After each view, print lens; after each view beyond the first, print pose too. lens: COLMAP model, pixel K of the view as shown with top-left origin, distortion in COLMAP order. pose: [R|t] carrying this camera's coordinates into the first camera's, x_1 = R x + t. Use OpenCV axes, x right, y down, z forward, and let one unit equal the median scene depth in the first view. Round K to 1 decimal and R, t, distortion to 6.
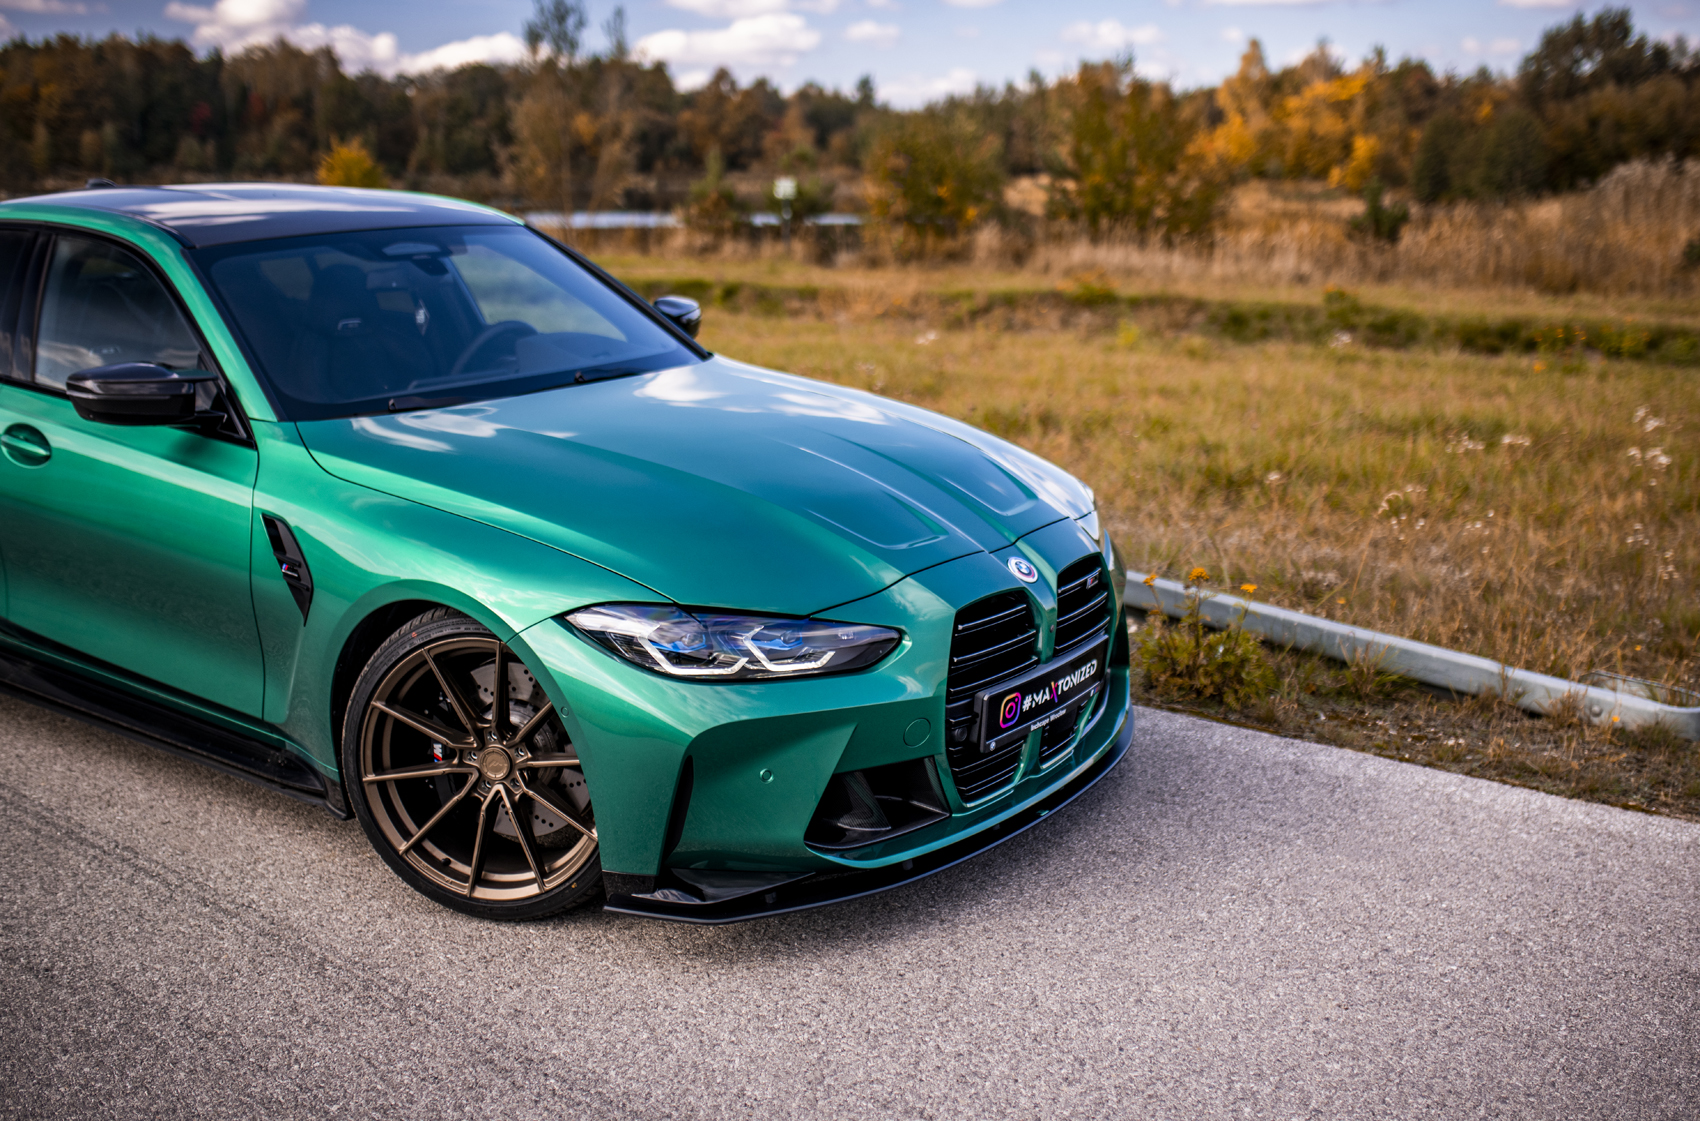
lens RADIAL K [[1717.5, 0, 884.6], [0, 1717.5, 617.0], [0, 0, 1]] dist [-0.028300, 0.000000]
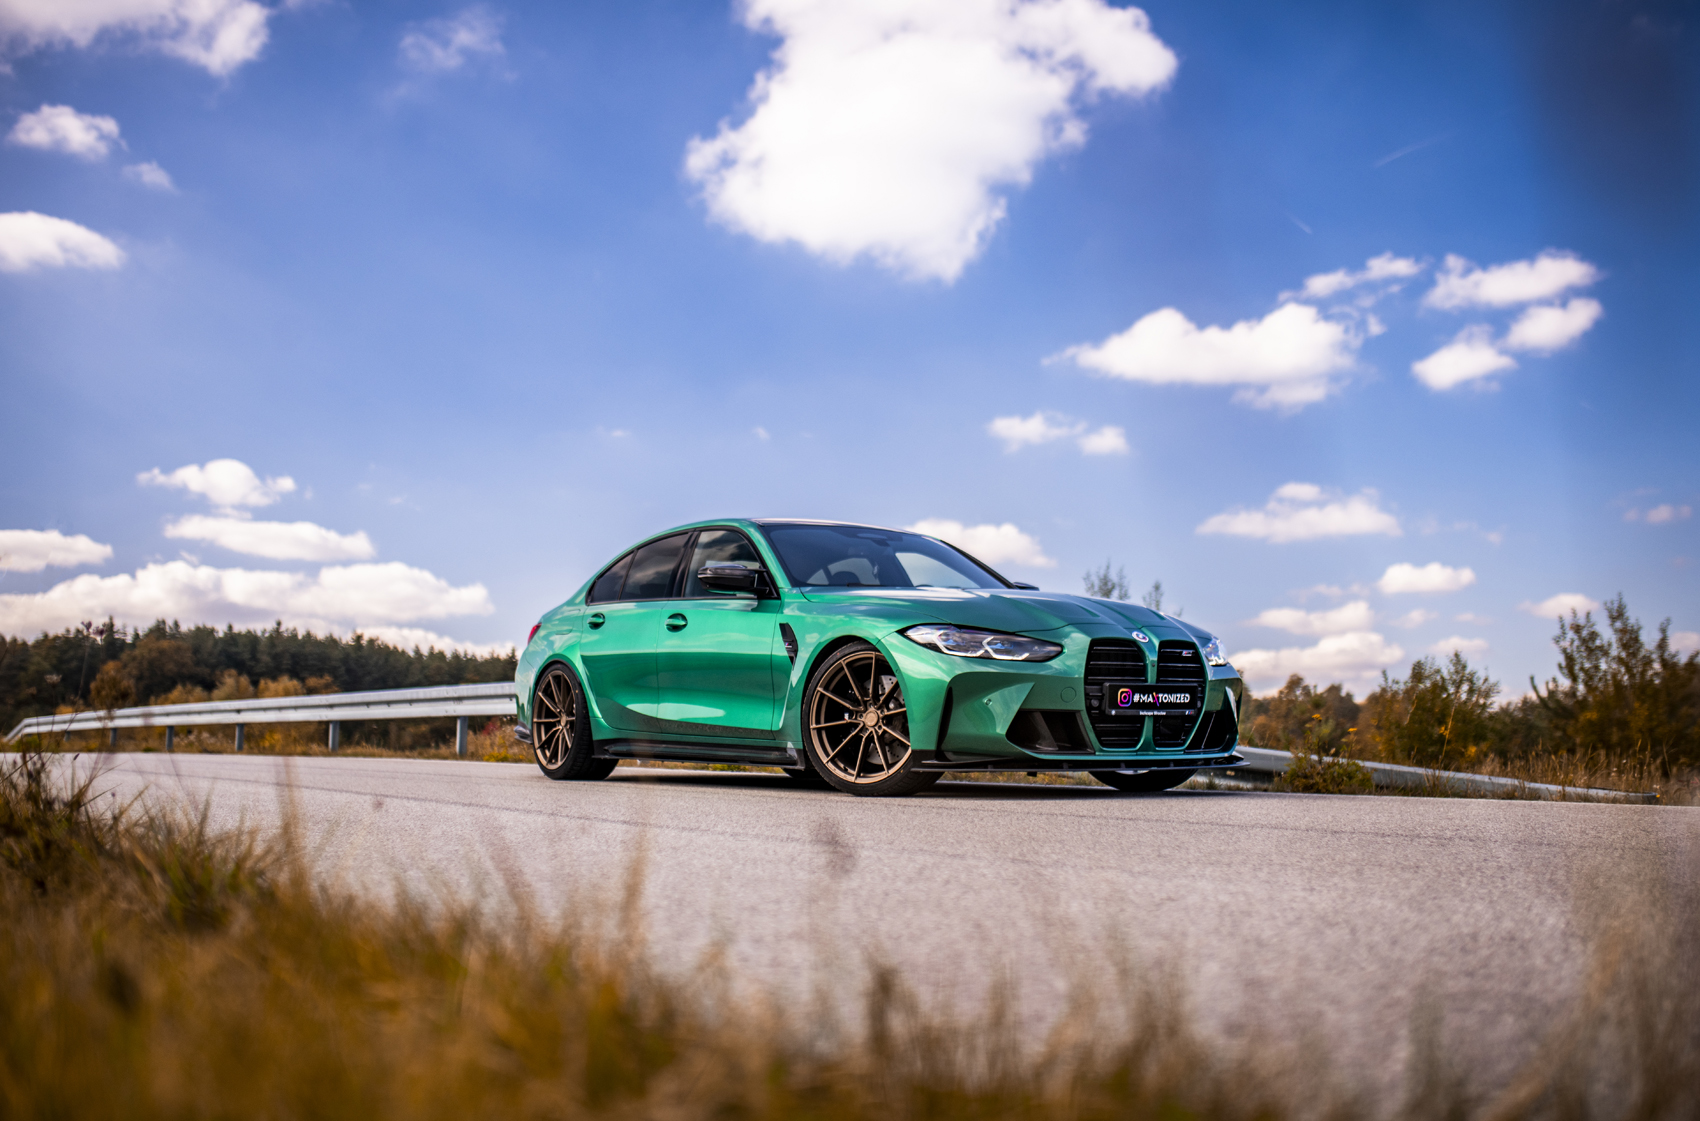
lens RADIAL K [[1717.5, 0, 889.3], [0, 1717.5, 582.4], [0, 0, 1]] dist [-0.028300, 0.000000]
pose [[0.950127, -0.025201, -0.310843, 0.435549], [-0.086175, 0.936705, -0.339348, 0.626895], [0.299720, 0.349211, 0.887817, -0.873031]]
